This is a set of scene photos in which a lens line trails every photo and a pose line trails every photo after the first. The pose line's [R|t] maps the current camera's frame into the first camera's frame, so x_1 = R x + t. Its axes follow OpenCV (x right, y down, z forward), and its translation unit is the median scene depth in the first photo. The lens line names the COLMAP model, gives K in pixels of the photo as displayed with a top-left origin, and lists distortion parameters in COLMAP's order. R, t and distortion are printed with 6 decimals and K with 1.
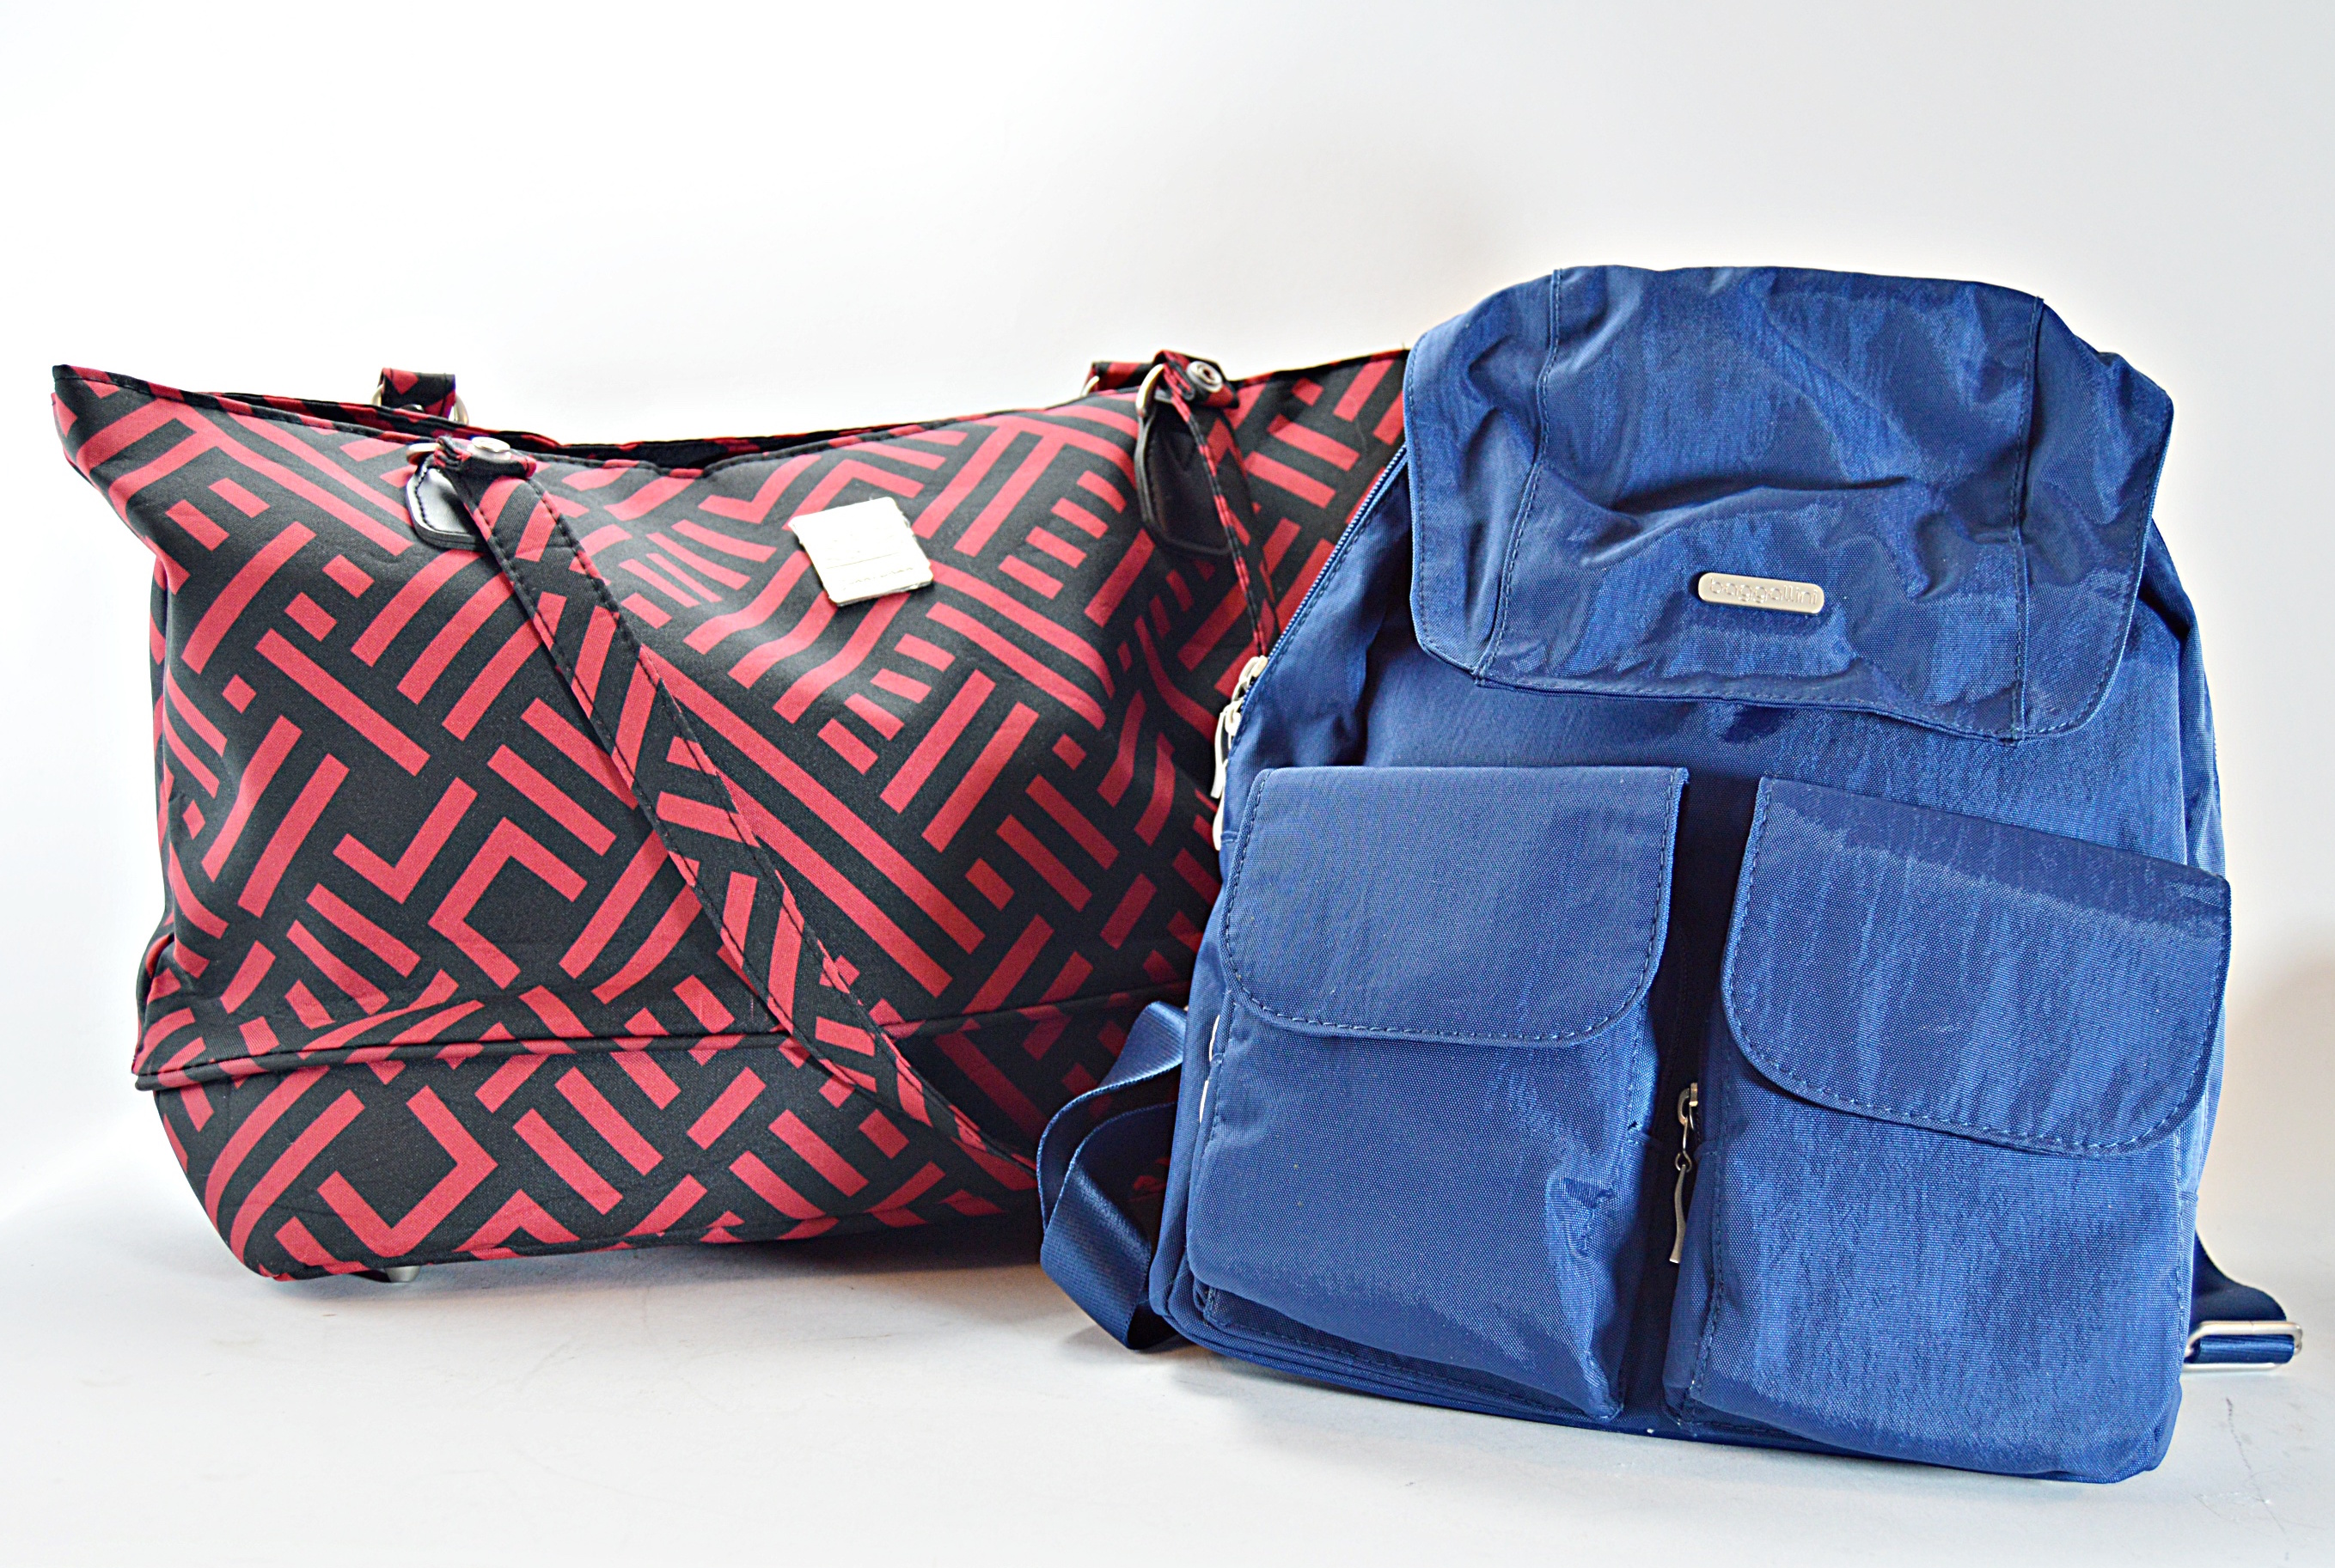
lens RADIAL K [[2819.0, 0, 1166.1], [0, 2819.0, 778.9], [0, 0, 1]] dist [0.032565, 0.000000]
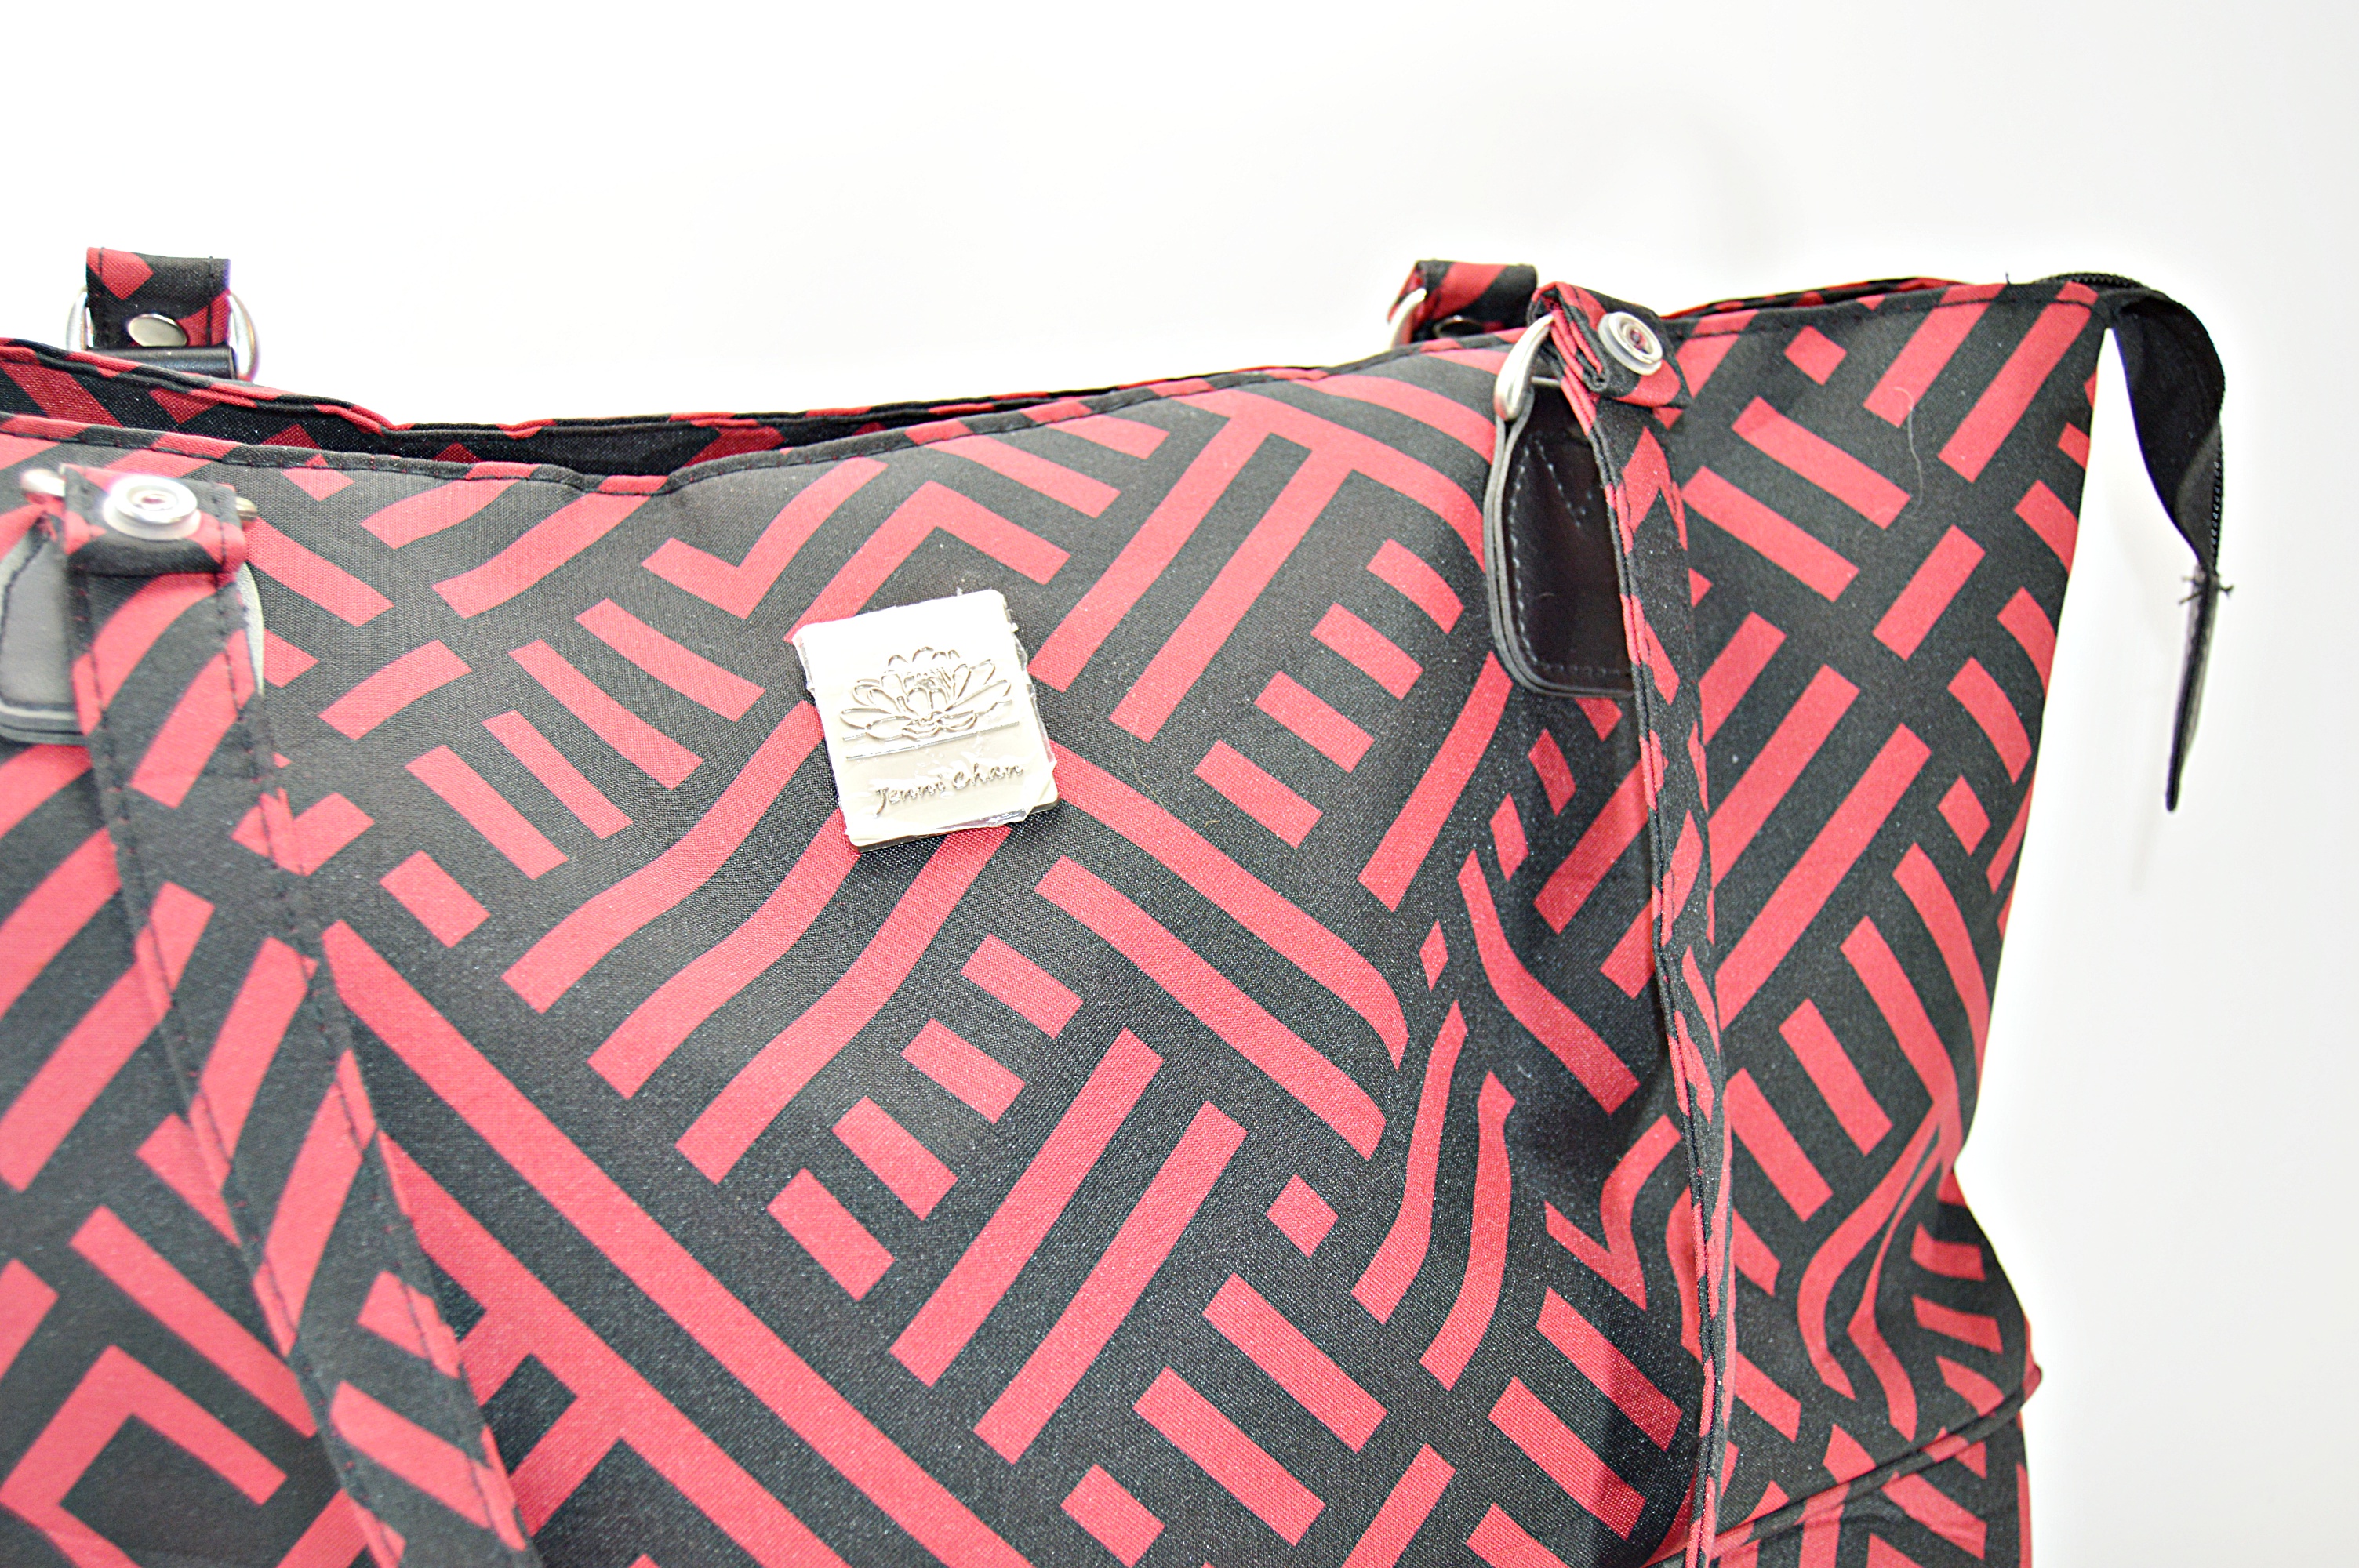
lens RADIAL K [[2314.2, 0, 1195.3], [0, 2314.2, 778.8], [0, 0, 1]] dist [-0.013985, 0.000000]
pose [[0.992081, 0.085496, -0.092008, -0.023223], [-0.063601, 0.973657, 0.218966, -0.175473], [0.108305, -0.211381, 0.971385, 0.649513]]
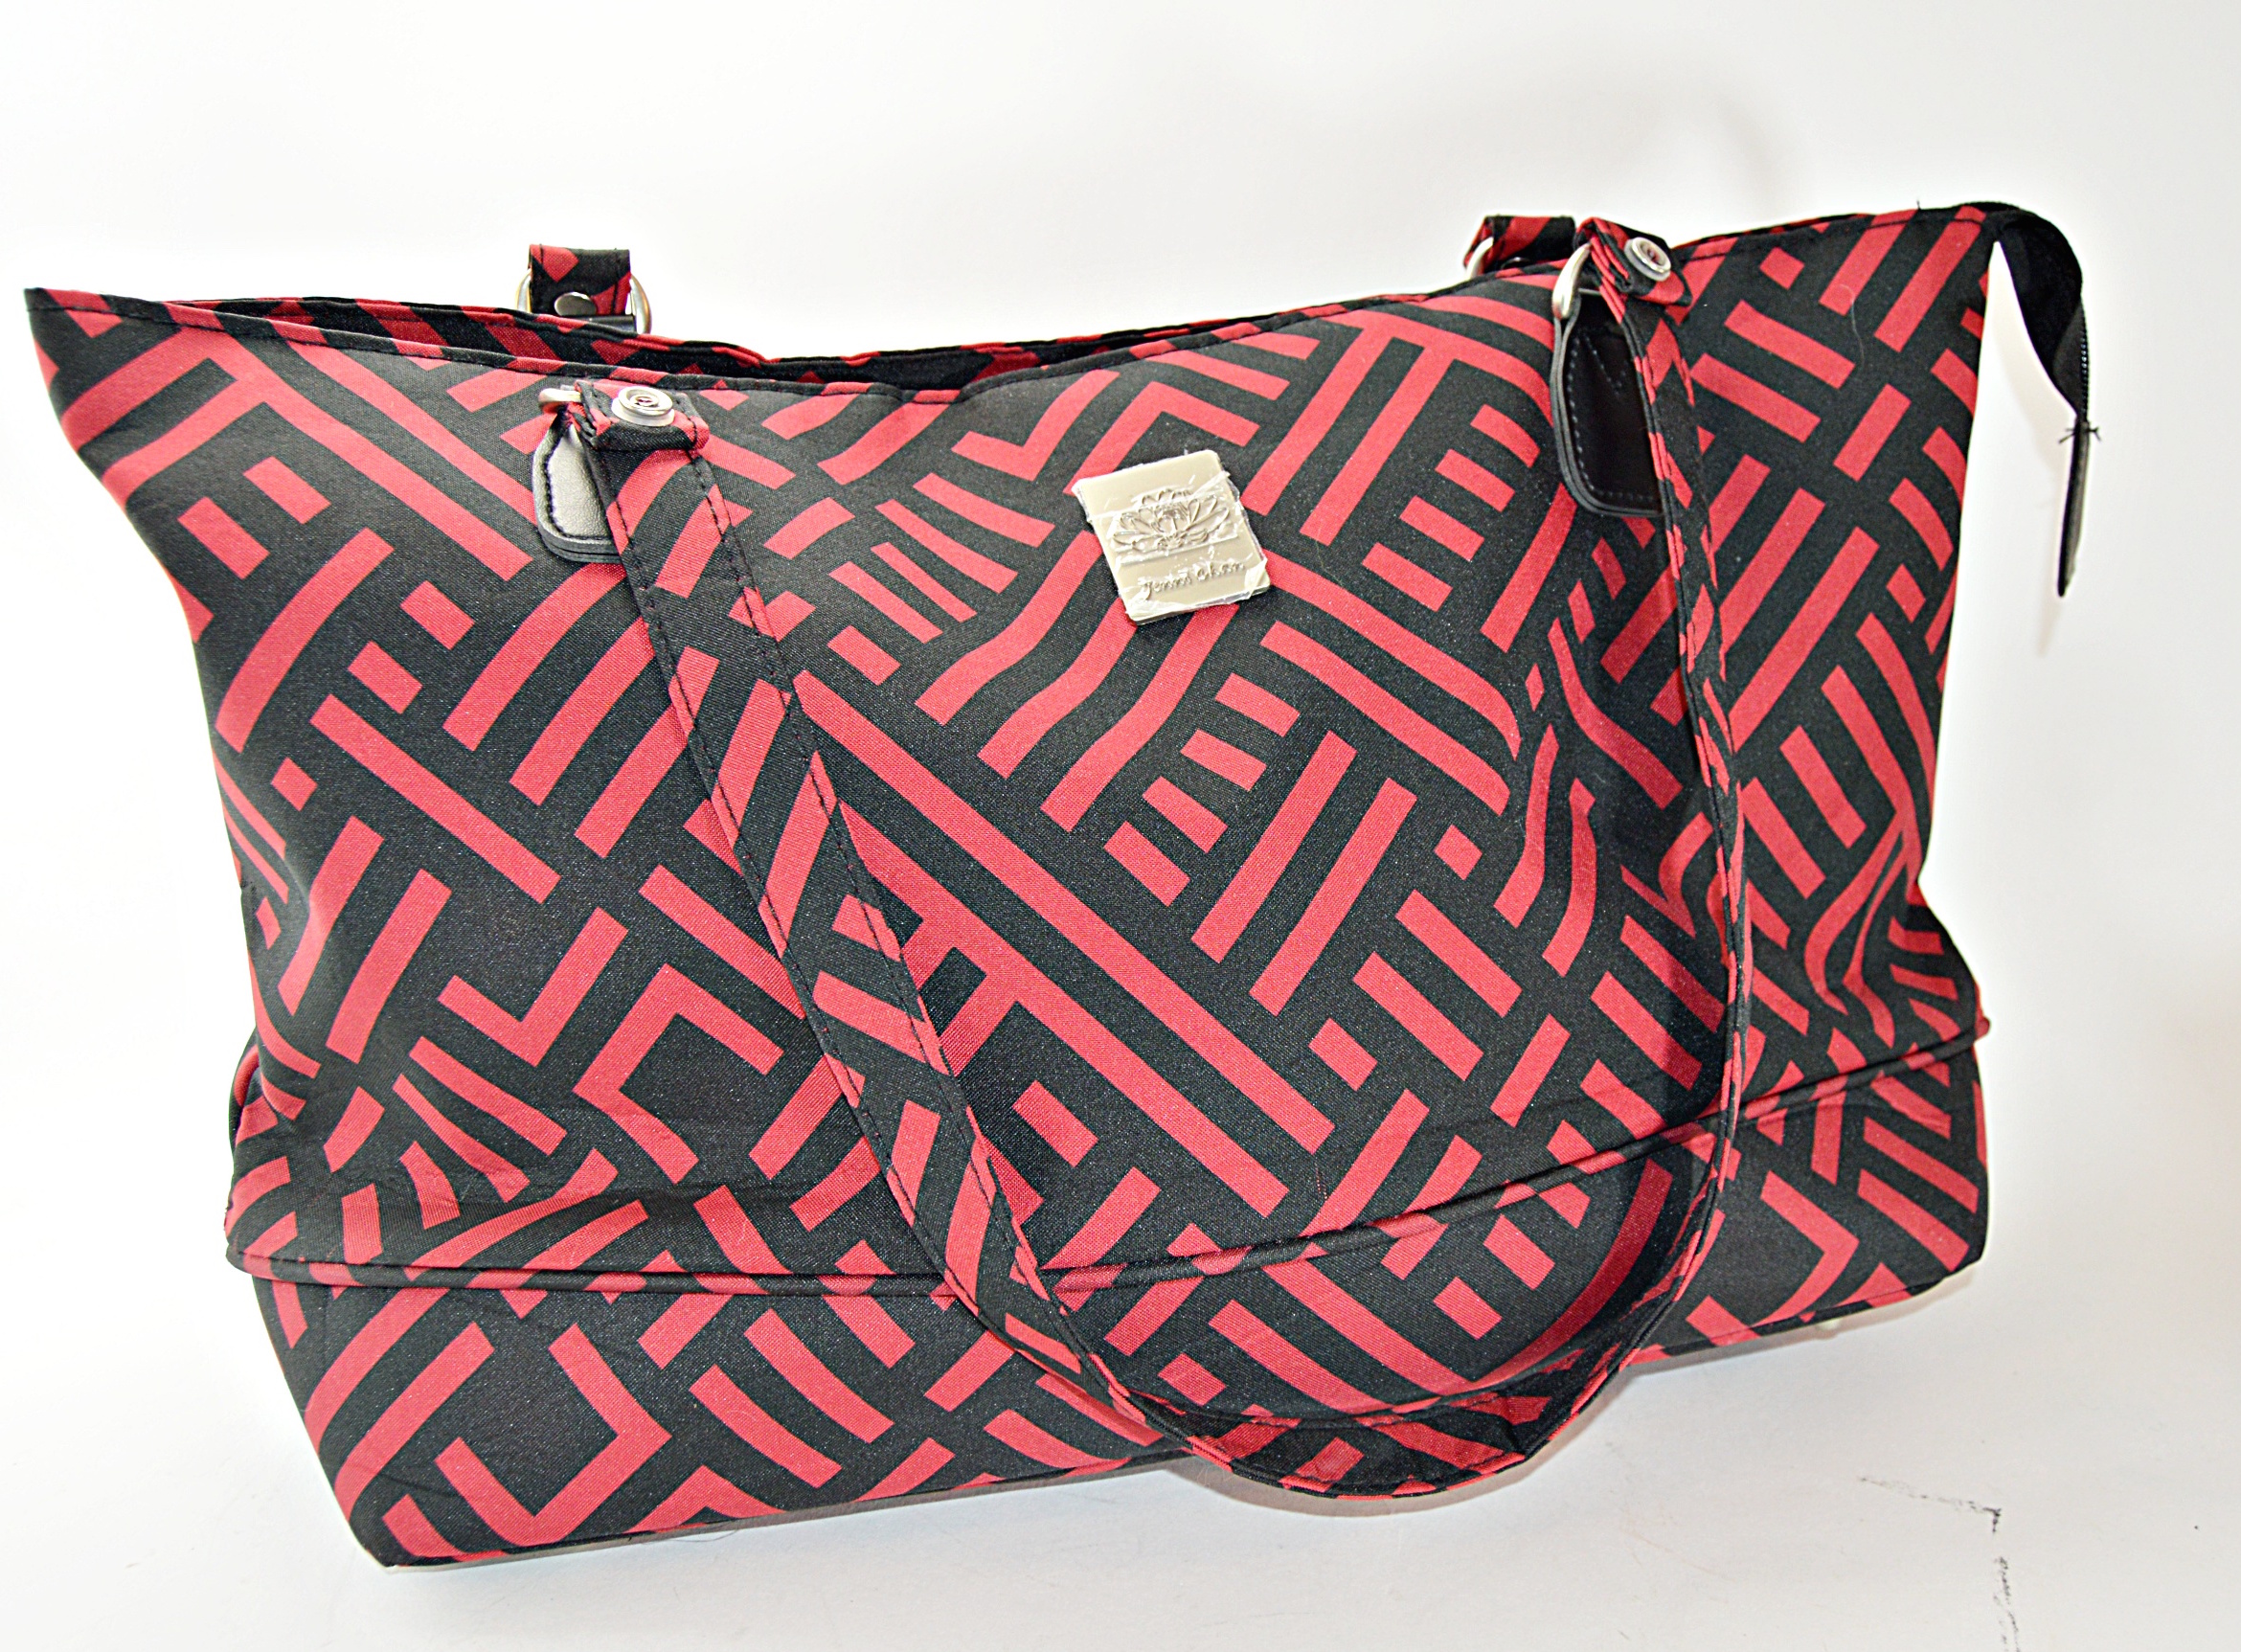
lens RADIAL K [[2289.2, 0, 1258.7], [0, 2289.2, 850.1], [0, 0, 1]] dist [-0.004771, 0.000000]
pose [[0.996630, 0.033702, -0.074791, -0.042747], [-0.016136, 0.974439, 0.224074, -0.143767], [0.080431, -0.222112, 0.971698, 0.451655]]
